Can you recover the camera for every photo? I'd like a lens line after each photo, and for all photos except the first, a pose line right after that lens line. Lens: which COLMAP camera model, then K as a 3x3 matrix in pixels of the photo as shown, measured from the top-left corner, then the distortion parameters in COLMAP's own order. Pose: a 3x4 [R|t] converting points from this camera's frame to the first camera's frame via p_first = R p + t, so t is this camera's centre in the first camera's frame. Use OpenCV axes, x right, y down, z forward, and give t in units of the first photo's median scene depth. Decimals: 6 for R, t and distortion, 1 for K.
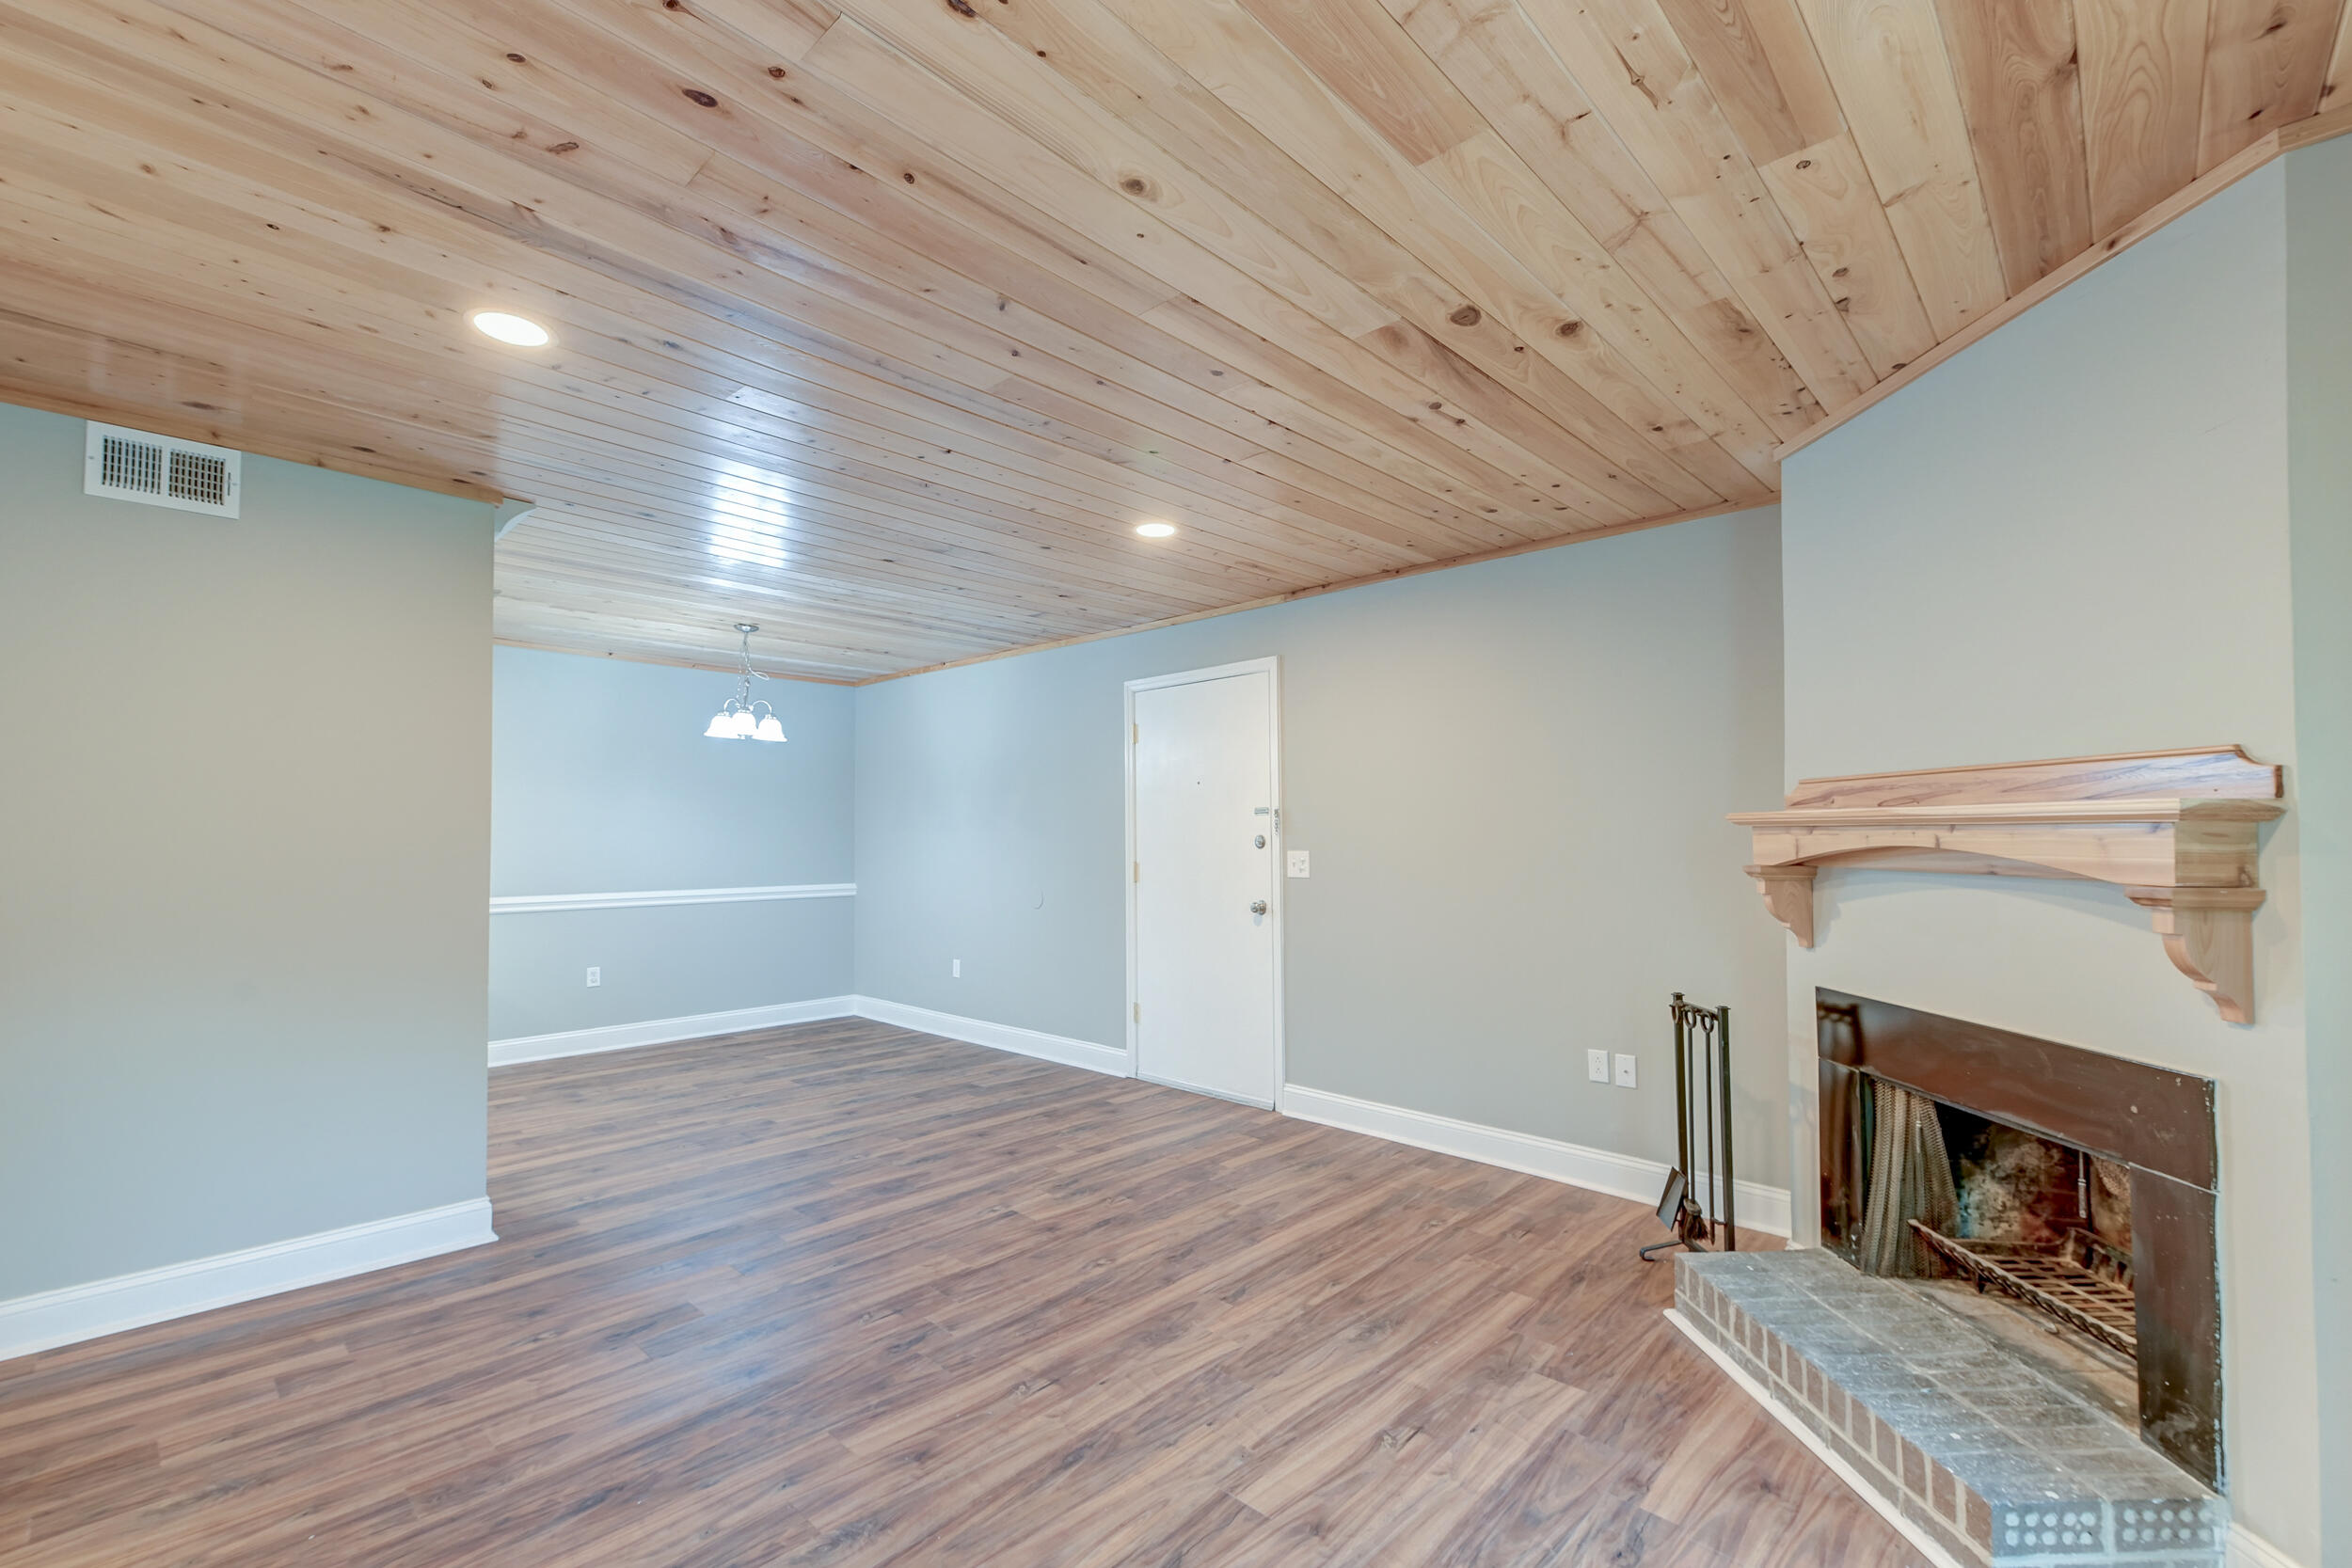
lens RADIAL K [[997.2, 0, 1166.7], [0, 997.2, 802.8], [0, 0, 1]] dist [0.018750, -0.008934]
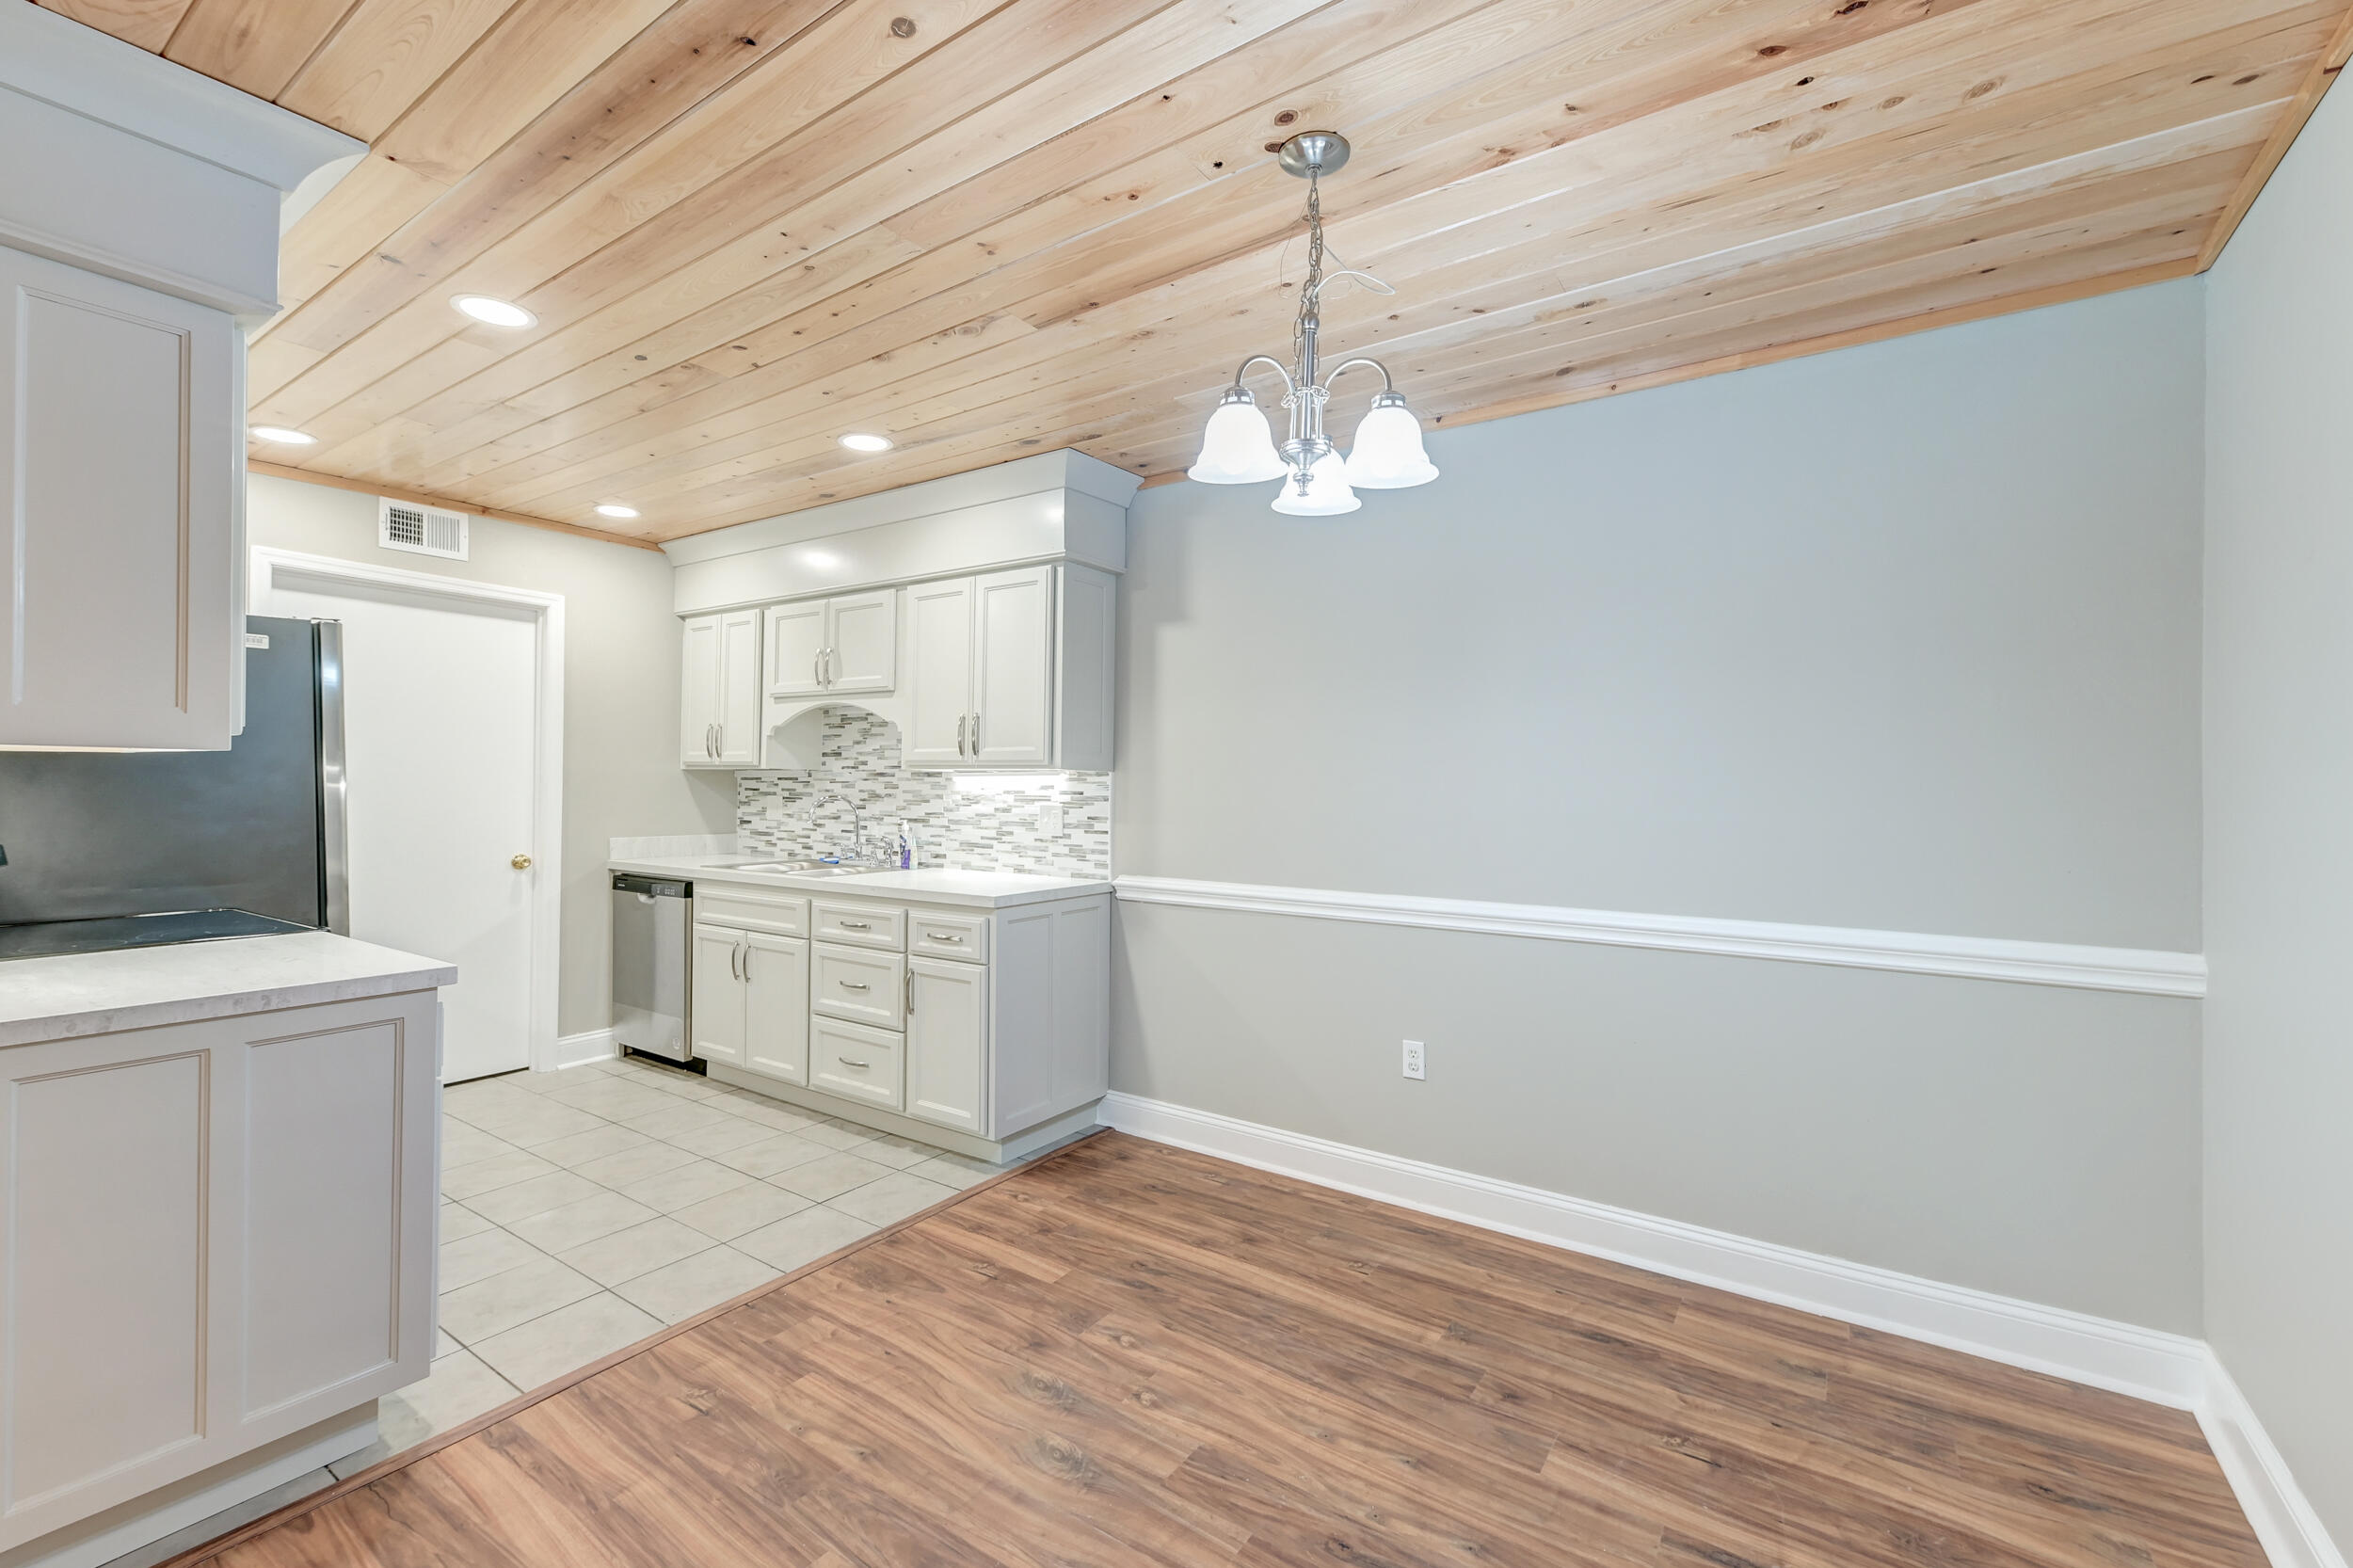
lens RADIAL K [[997.7, 0, 1170.6], [0, 997.7, 775.2], [0, 0, 1]] dist [0.018750, -0.008934]
pose [[0.154661, -0.003823, -0.987960, -0.199080], [0.028980, 0.999580, 0.000669, 0.057117], [0.987542, -0.028735, 0.154707, 1.817621]]
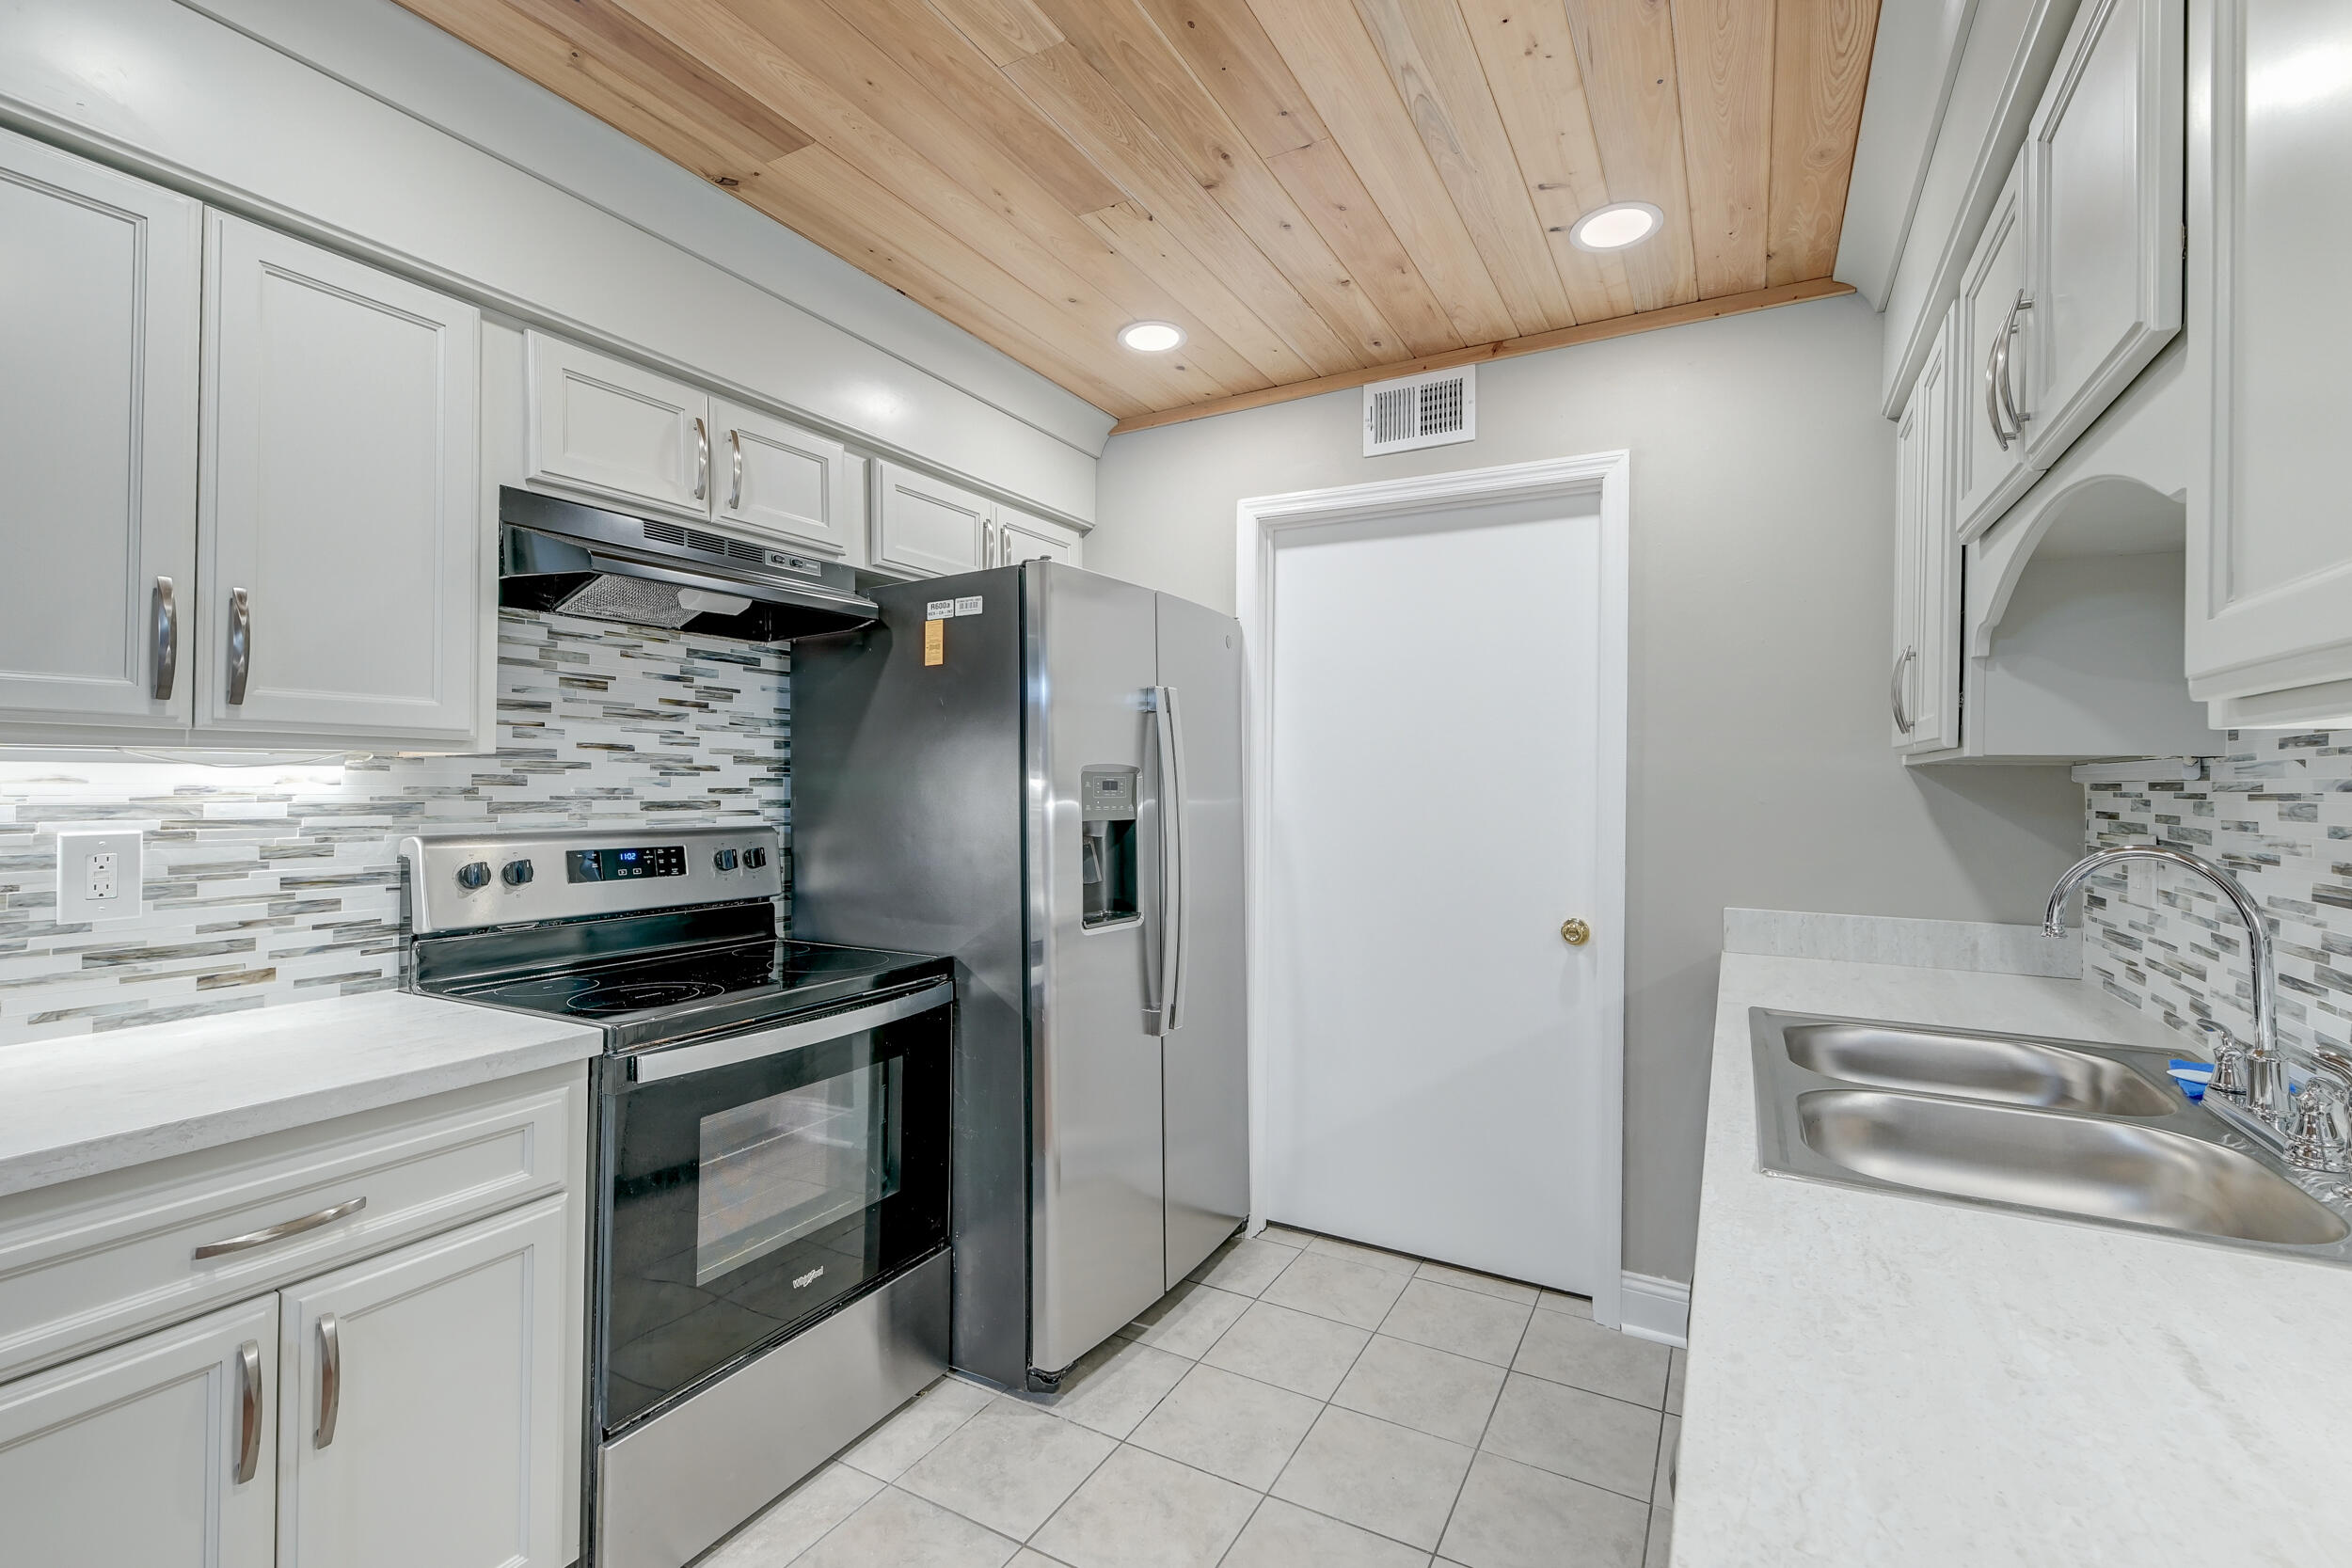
lens RADIAL K [[997.2, 0, 1214.8], [0, 997.2, 777.9], [0, 0, 1]] dist [0.018750, -0.008934]
pose [[-0.963604, -0.004313, -0.267298, -1.400488], [0.006657, 0.999173, -0.040118, 0.059889], [0.267249, -0.040437, -0.962779, 1.845716]]
